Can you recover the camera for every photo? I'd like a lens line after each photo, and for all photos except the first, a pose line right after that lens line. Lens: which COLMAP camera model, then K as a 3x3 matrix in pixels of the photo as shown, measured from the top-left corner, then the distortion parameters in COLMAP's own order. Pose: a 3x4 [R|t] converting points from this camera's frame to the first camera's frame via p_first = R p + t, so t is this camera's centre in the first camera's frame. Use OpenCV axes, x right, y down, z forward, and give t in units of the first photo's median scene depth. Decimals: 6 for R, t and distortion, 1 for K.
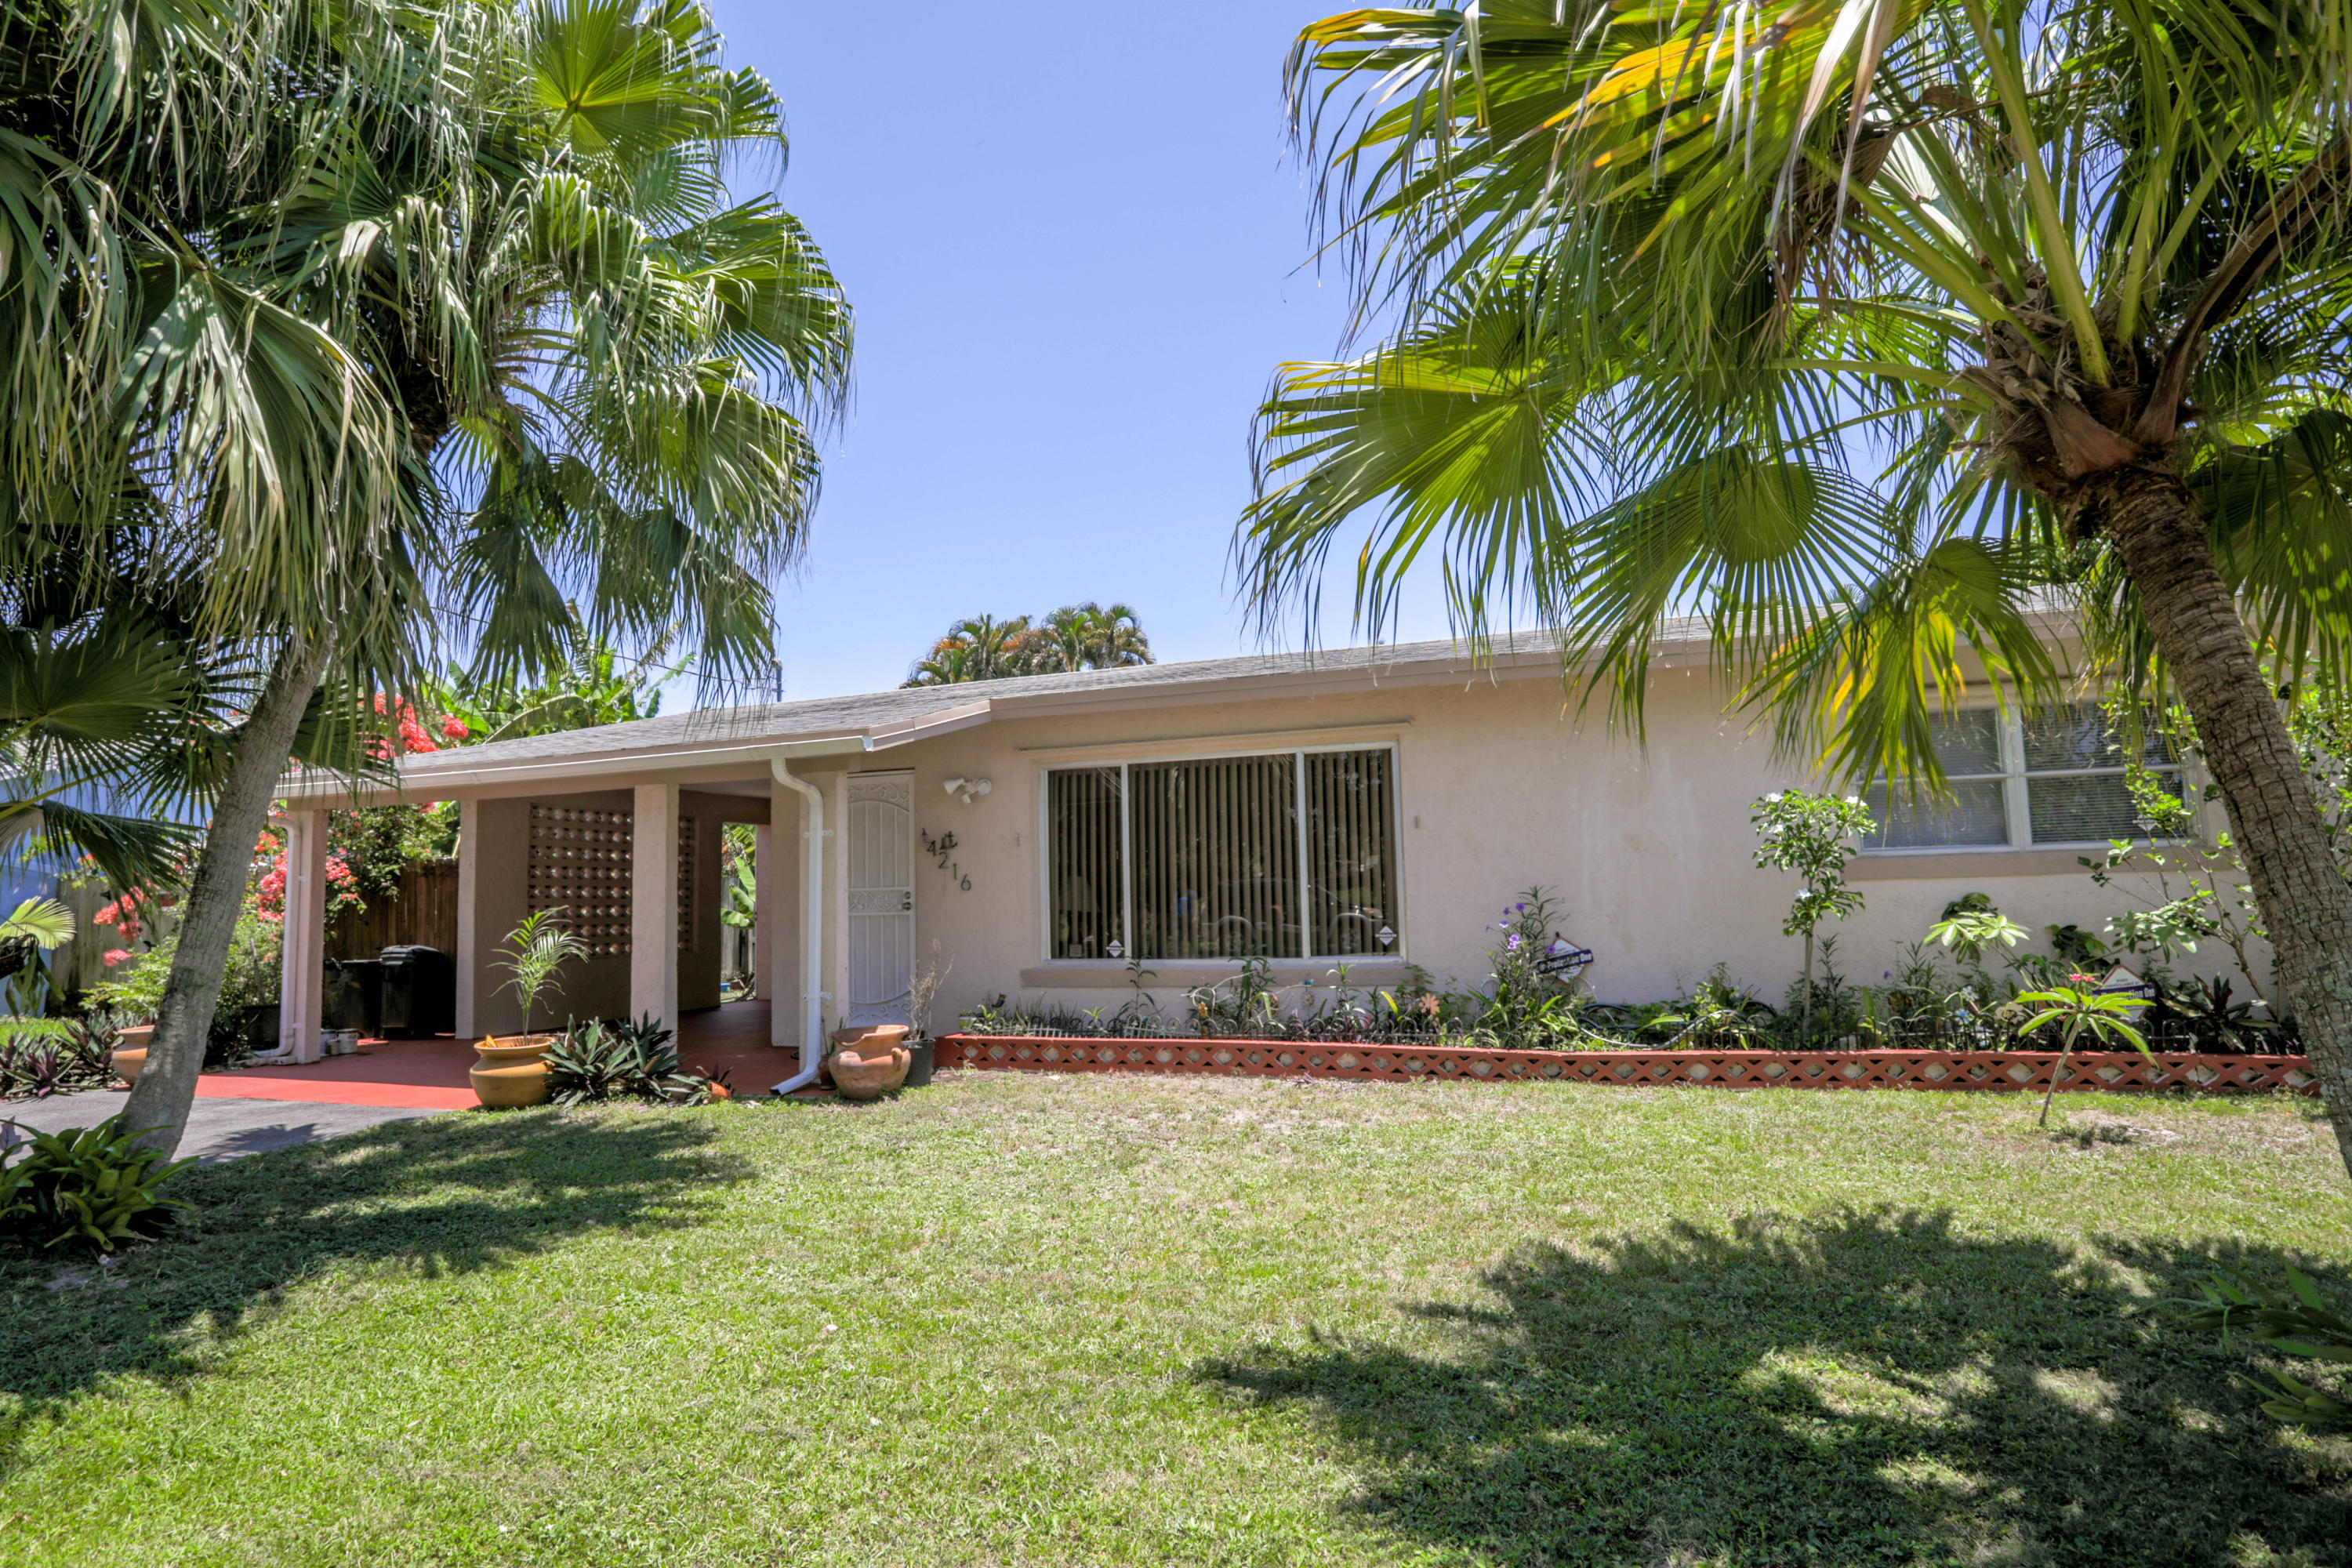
lens RADIAL K [[1205.4, 0, 1171.4], [0, 1205.4, 793.8], [0, 0, 1]] dist [-0.081205, 0.037203]
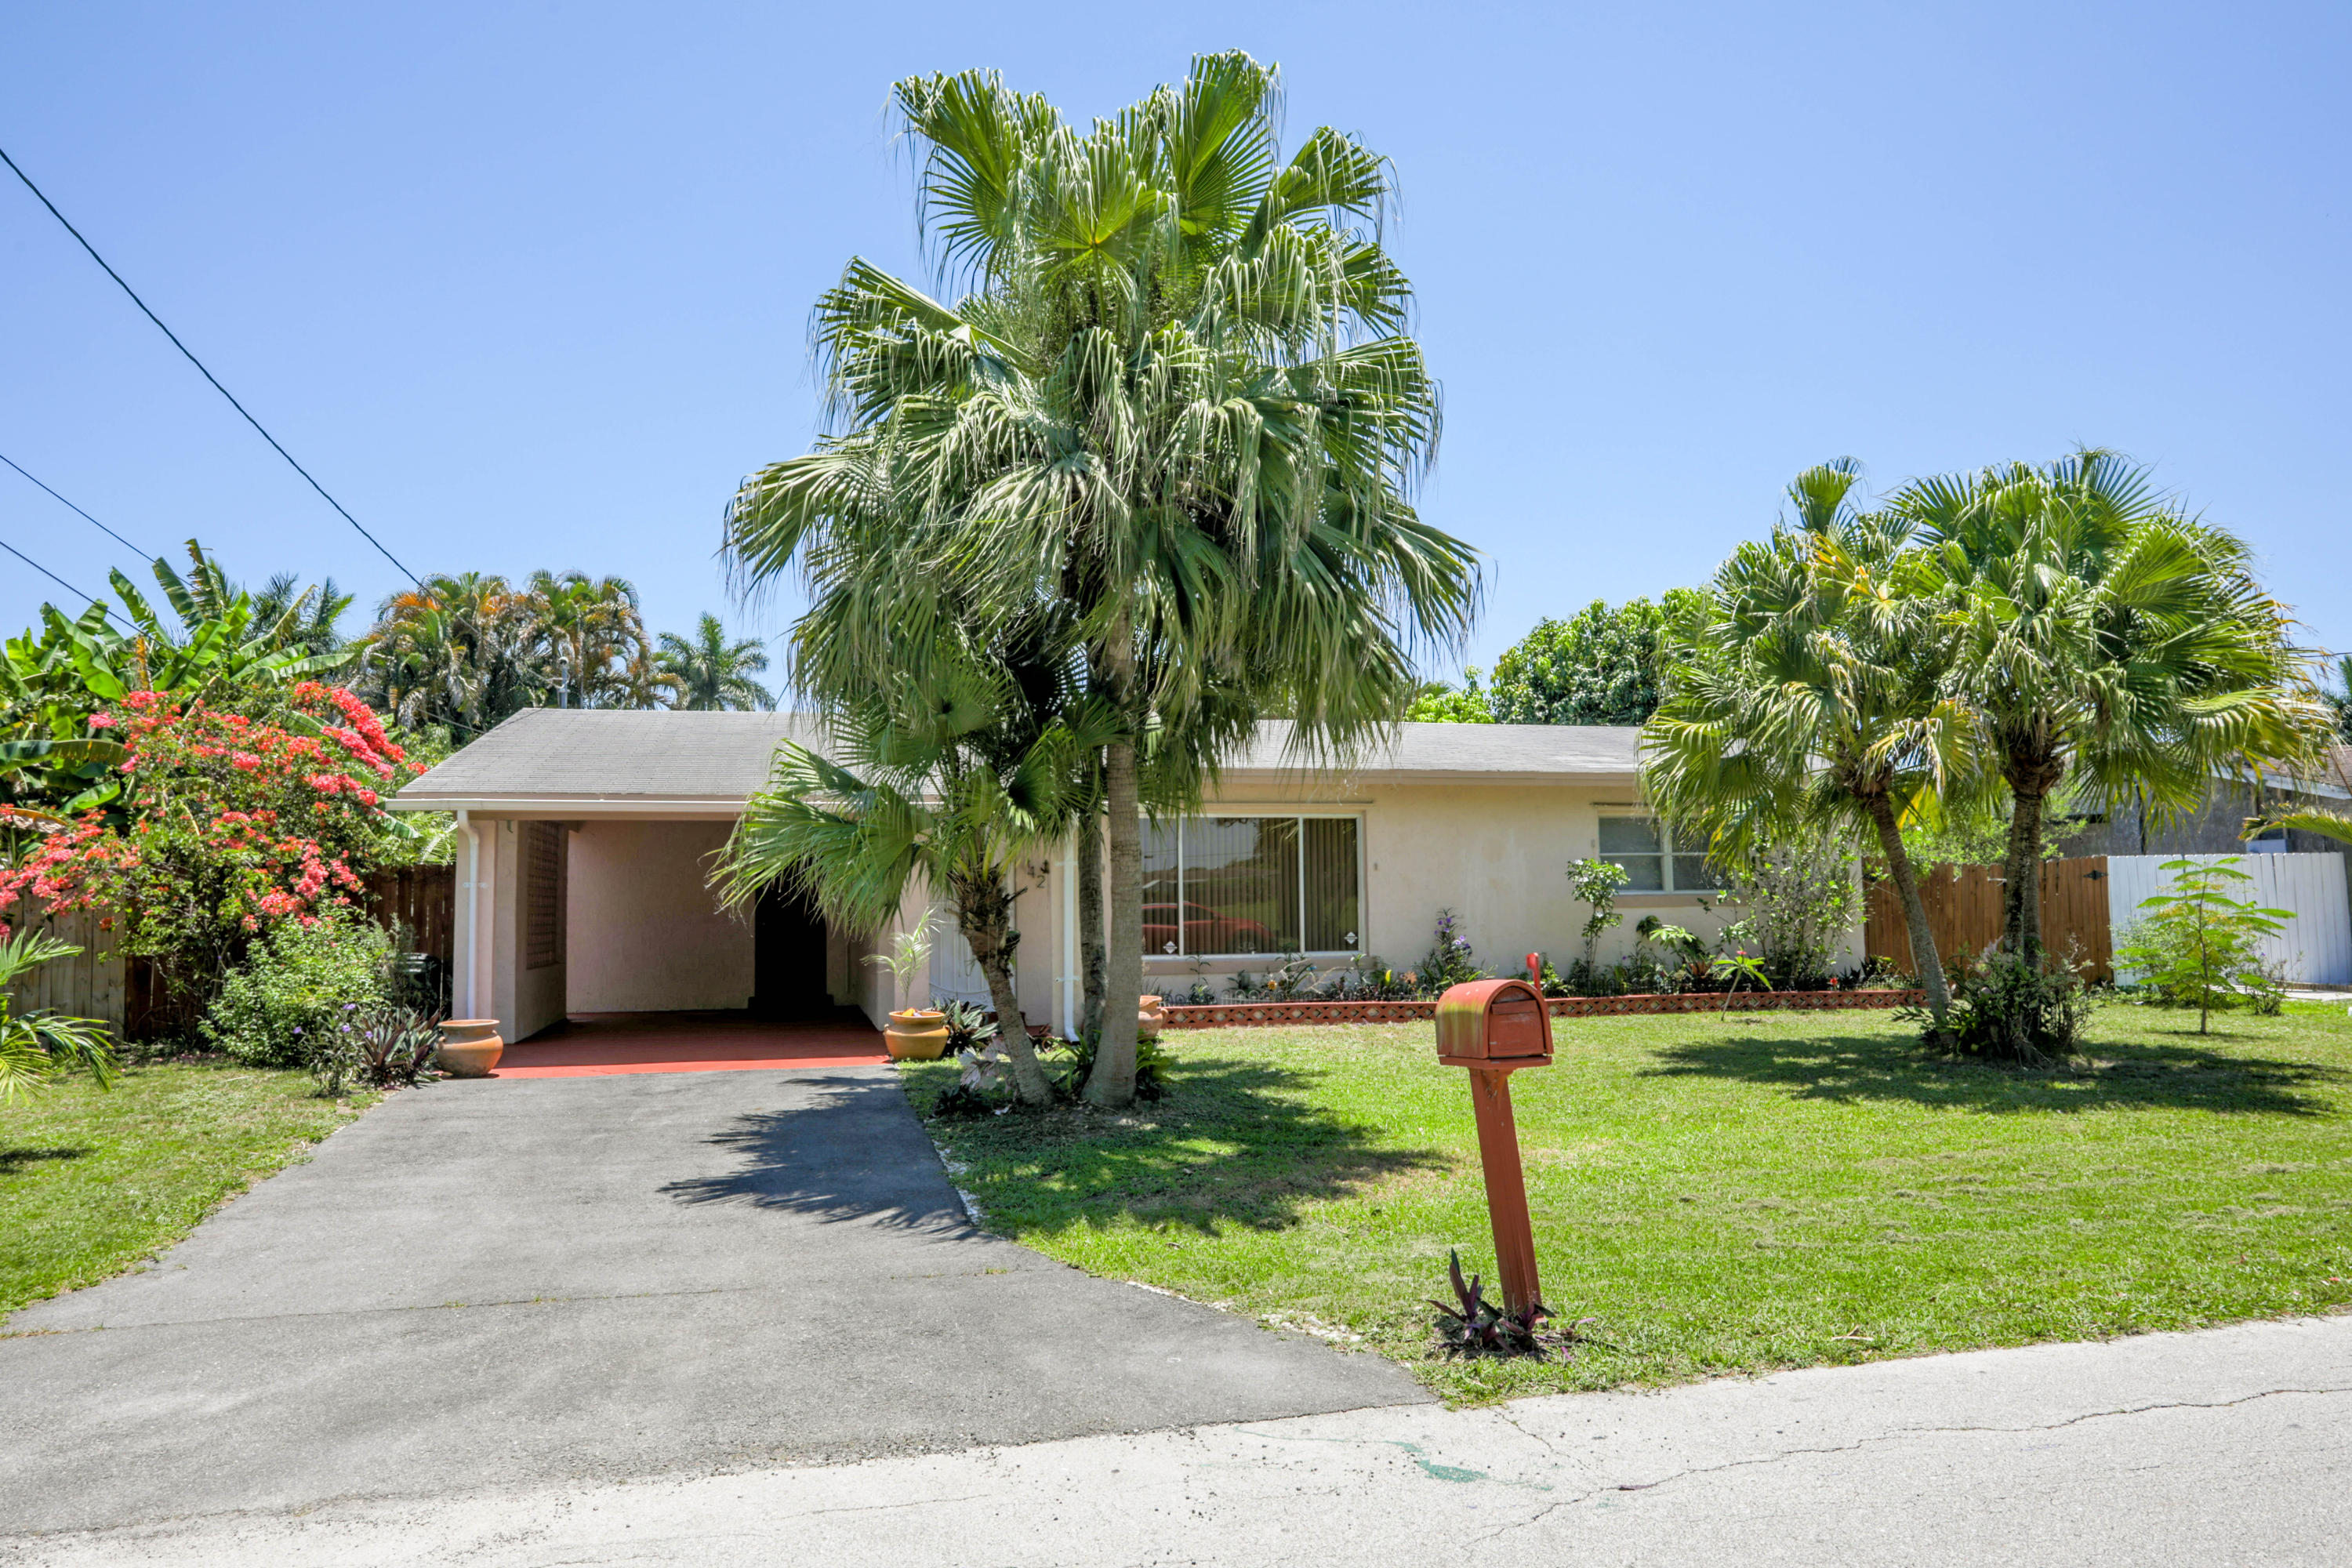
lens RADIAL K [[1569.4, 0, 1176.1], [0, 1569.4, 791.2], [0, 0, 1]] dist [-0.042321, 0.031165]
pose [[0.828384, 0.056611, 0.557293, -1.295201], [-0.057387, 0.998222, -0.016099, -0.030296], [-0.557213, -0.018646, 0.830160, -0.634816]]
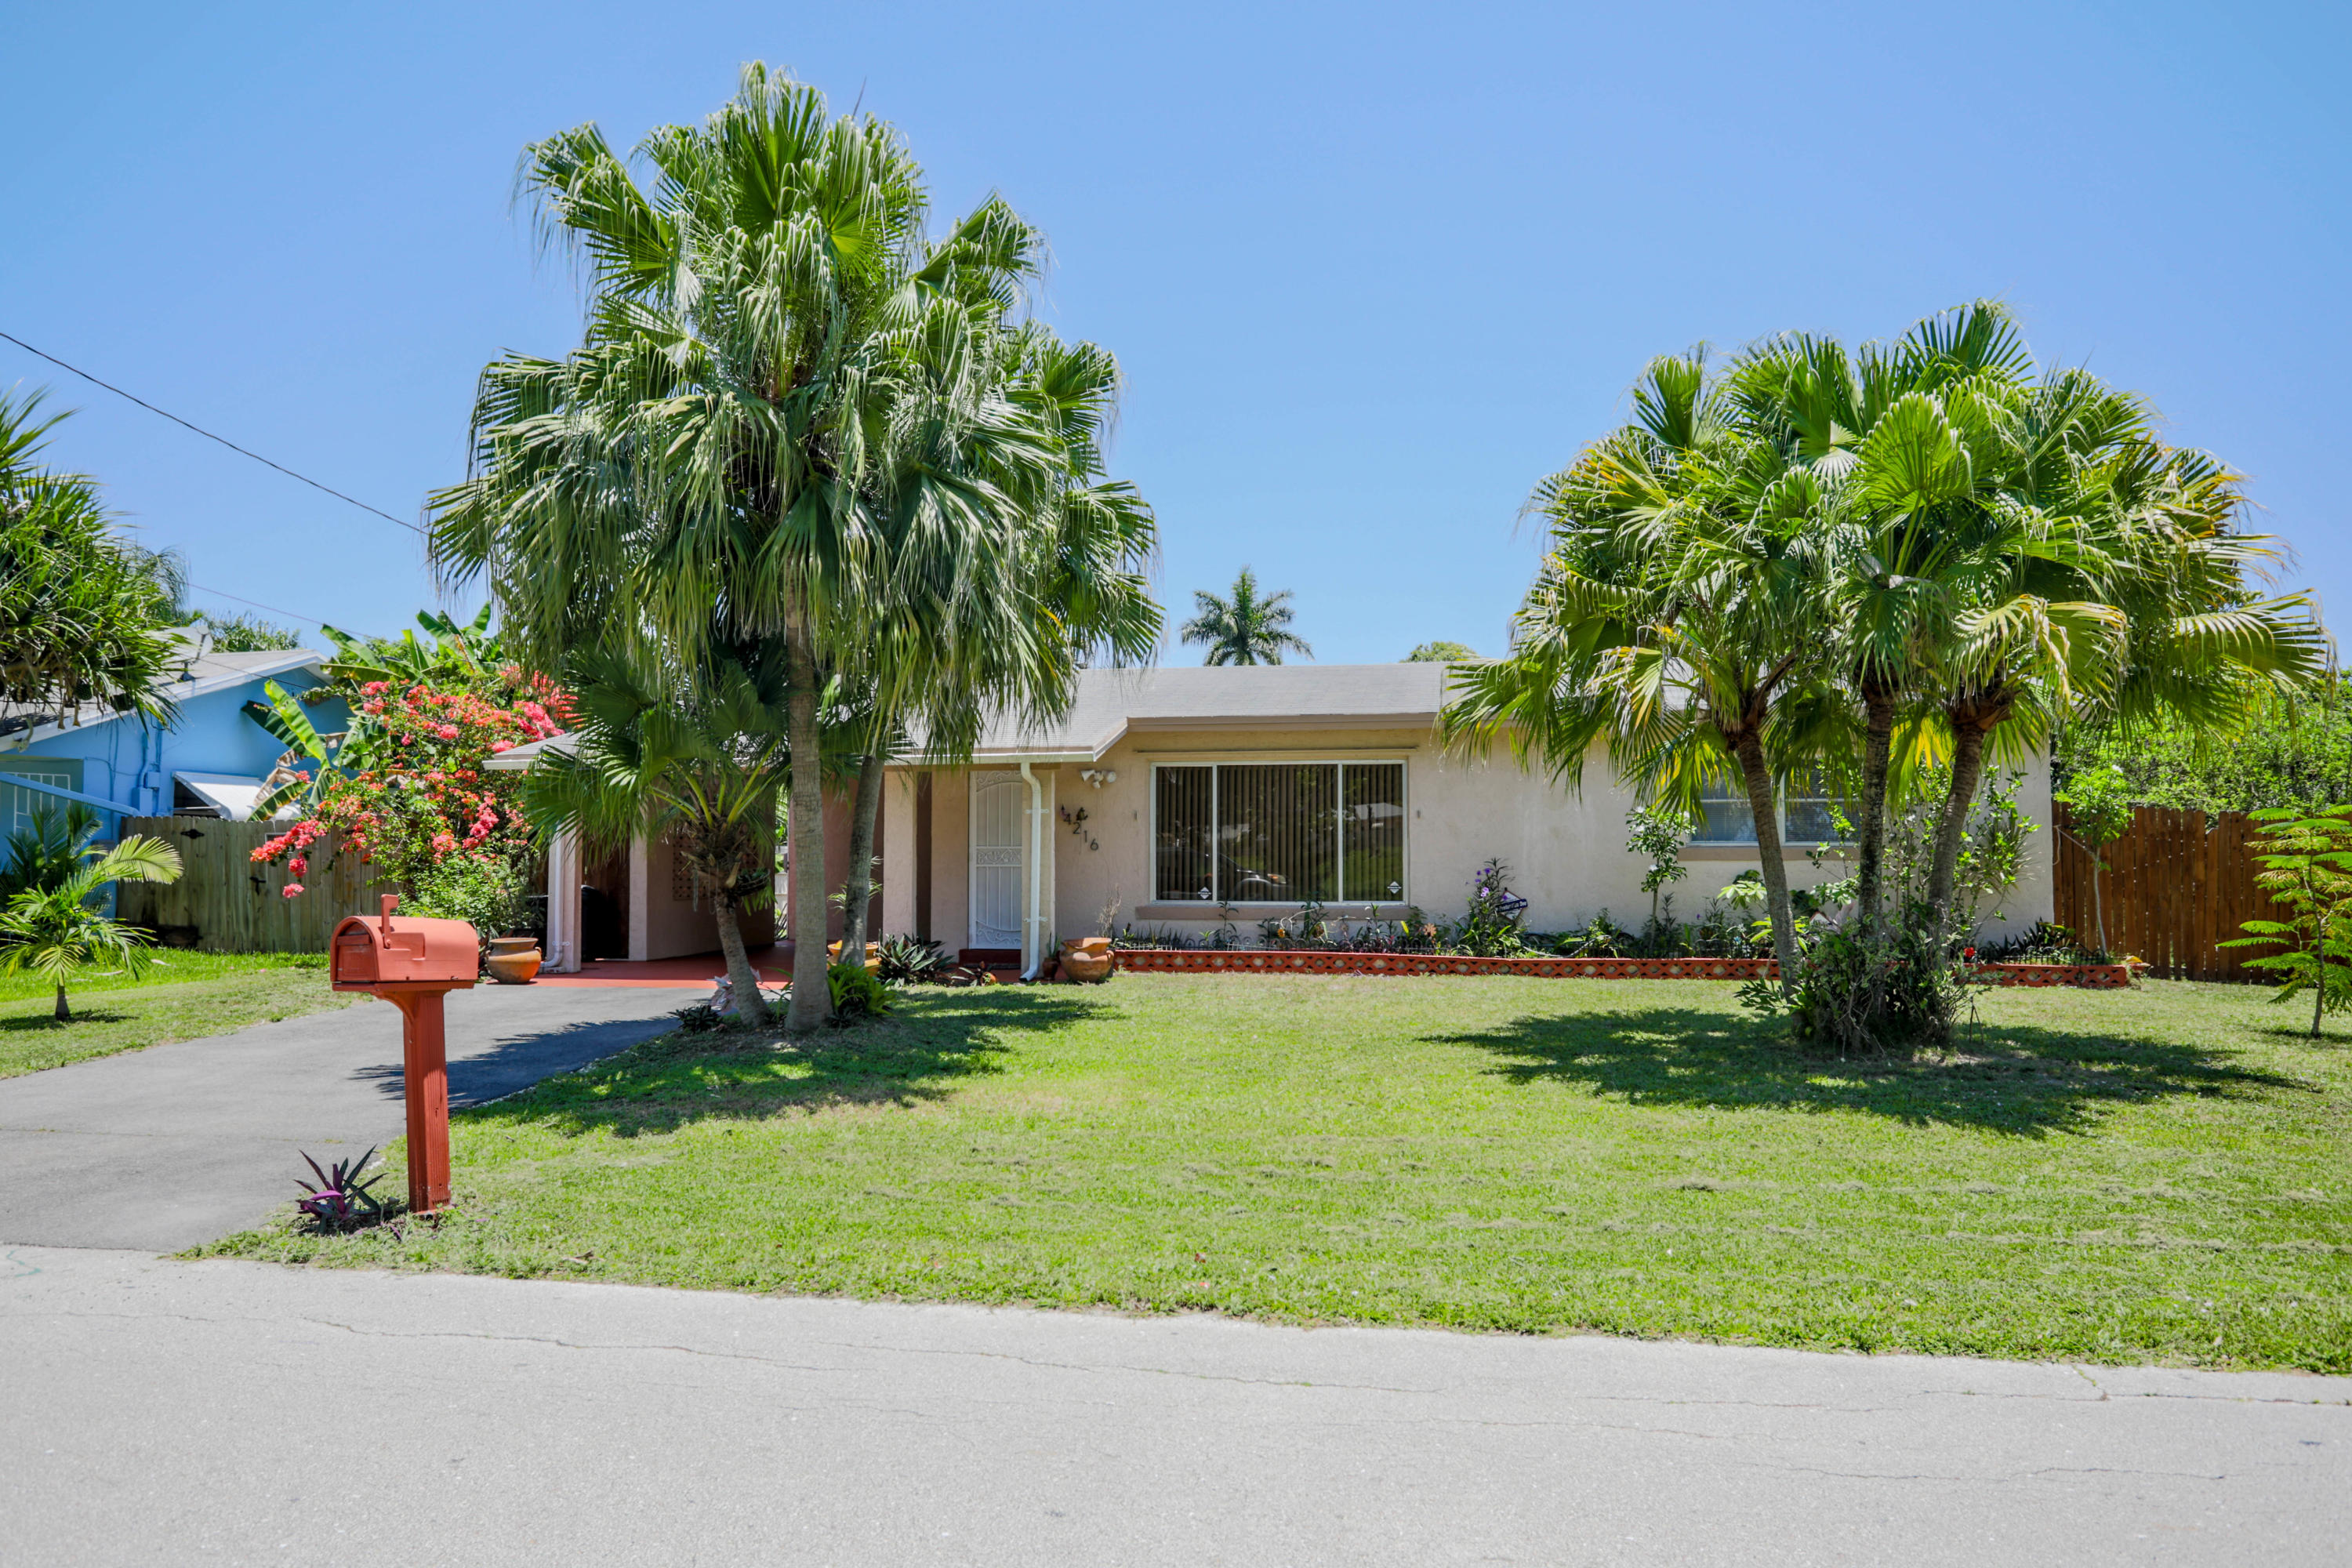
lens RADIAL K [[1569.4, 0, 1176.1], [0, 1569.4, 791.2], [0, 0, 1]] dist [-0.042321, 0.031165]
pose [[0.985680, 0.032199, 0.165525, -0.475530], [-0.039352, 0.998420, 0.040115, -0.081126], [-0.163972, -0.046055, 0.985389, -1.010127]]
